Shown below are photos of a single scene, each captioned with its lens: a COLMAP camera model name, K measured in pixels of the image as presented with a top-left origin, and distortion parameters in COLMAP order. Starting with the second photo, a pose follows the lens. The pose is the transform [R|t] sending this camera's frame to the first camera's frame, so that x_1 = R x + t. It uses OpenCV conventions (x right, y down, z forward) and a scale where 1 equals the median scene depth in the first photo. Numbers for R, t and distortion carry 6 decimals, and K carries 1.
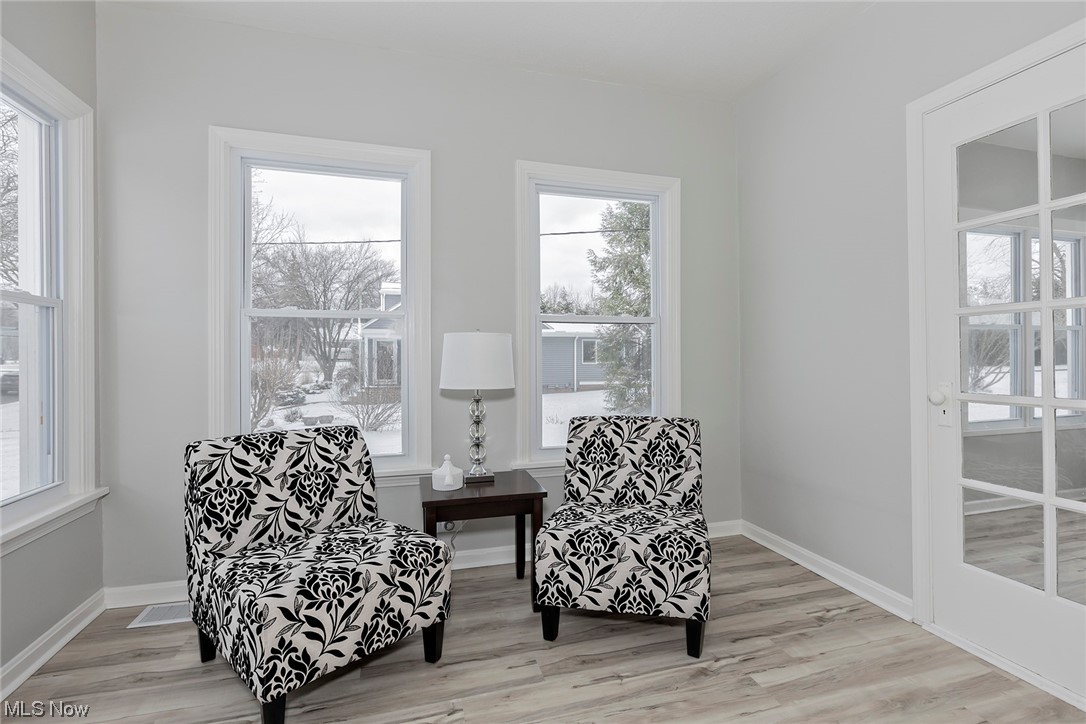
lens RADIAL K [[525.7, 0, 545.6], [0, 525.7, 357.2], [0, 0, 1]] dist [-0.000466, 0.000083]
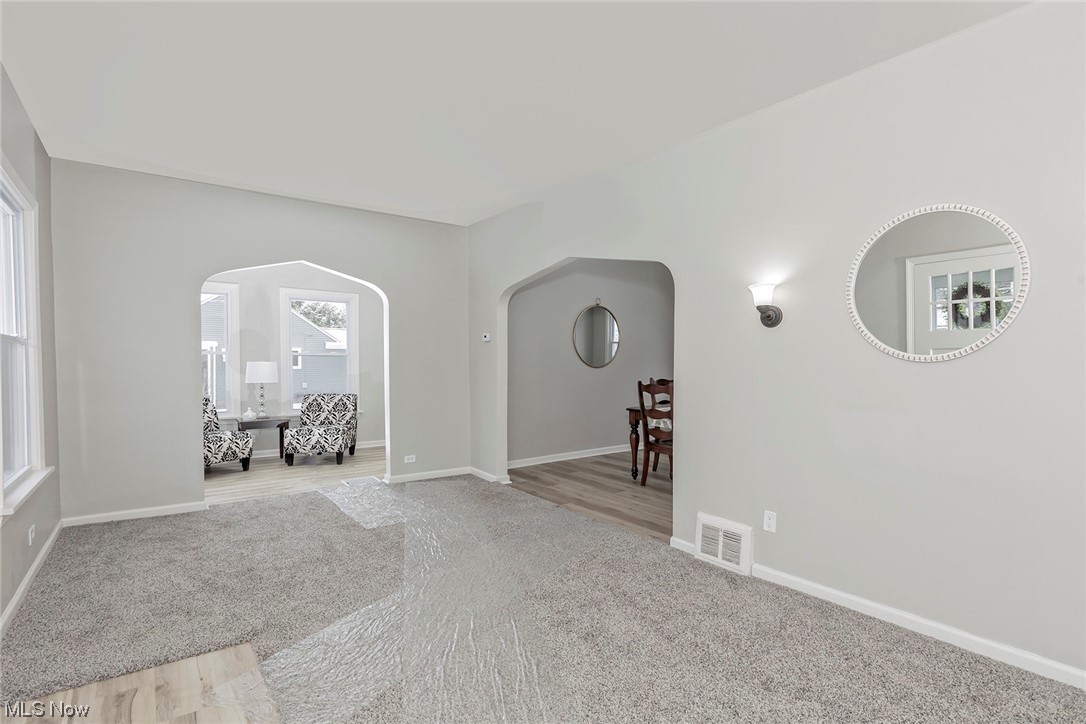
lens RADIAL K [[525.7, 0, 546.8], [0, 525.7, 371.9], [0, 0, 1]] dist [-0.000466, 0.000083]
pose [[0.932702, -0.003181, 0.360633, 0.293238], [0.000391, 0.999969, 0.007810, -0.016304], [-0.360647, -0.007144, 0.932675, -2.287887]]
